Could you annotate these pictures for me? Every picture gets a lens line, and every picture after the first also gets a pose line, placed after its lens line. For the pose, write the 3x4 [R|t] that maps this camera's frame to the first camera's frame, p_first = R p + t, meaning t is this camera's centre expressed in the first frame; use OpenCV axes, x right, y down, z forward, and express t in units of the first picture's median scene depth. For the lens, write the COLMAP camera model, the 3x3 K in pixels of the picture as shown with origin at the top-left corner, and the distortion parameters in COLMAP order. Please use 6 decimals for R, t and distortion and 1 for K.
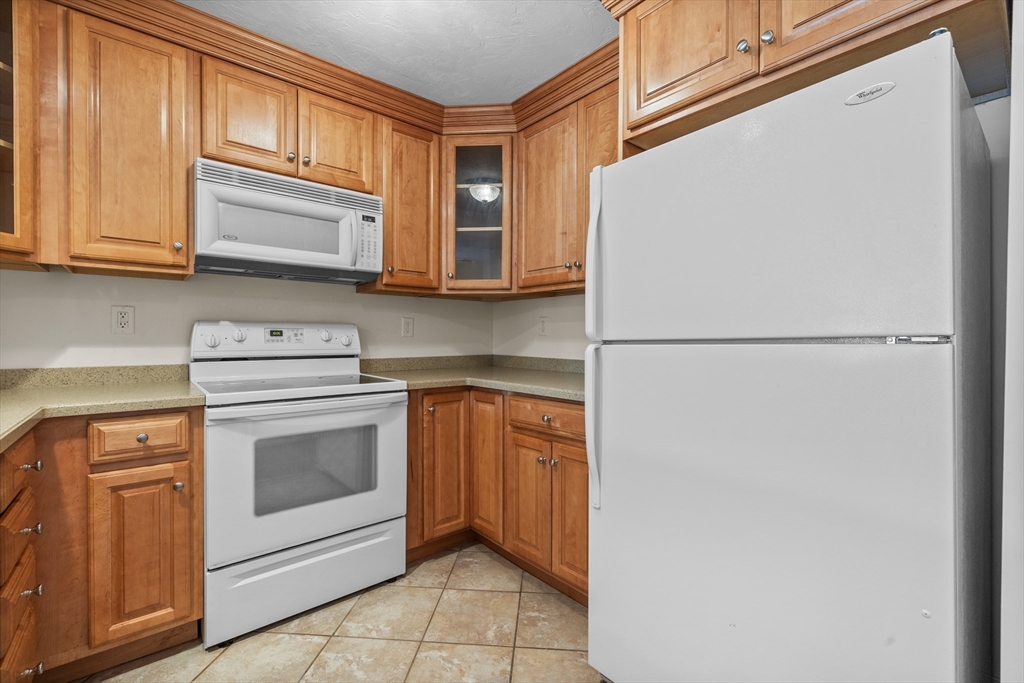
lens RADIAL K [[430.8, 0, 517.6], [0, 430.8, 347.4], [0, 0, 1]] dist [-0.000963, -0.000422]
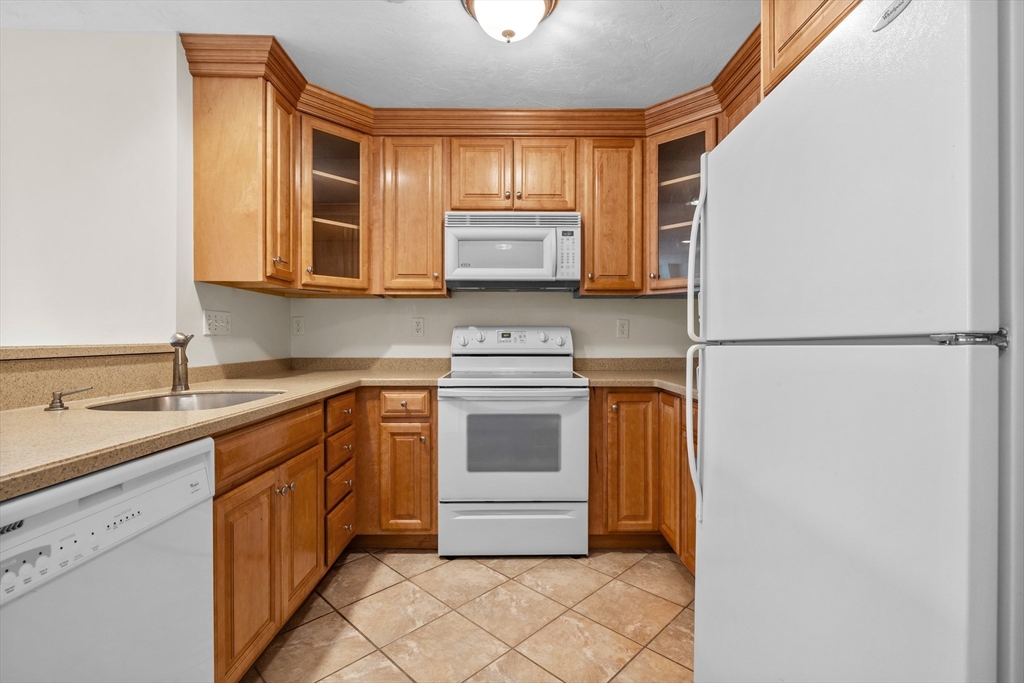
lens RADIAL K [[453.1, 0, 517.9], [0, 453.1, 347.9], [0, 0, 1]] dist [-0.006491, -0.000897]
pose [[0.777864, 0.010984, -0.628337, 0.375715], [-0.012886, 0.999916, 0.001526, 0.001819], [0.628301, 0.006910, 0.777940, -0.007654]]
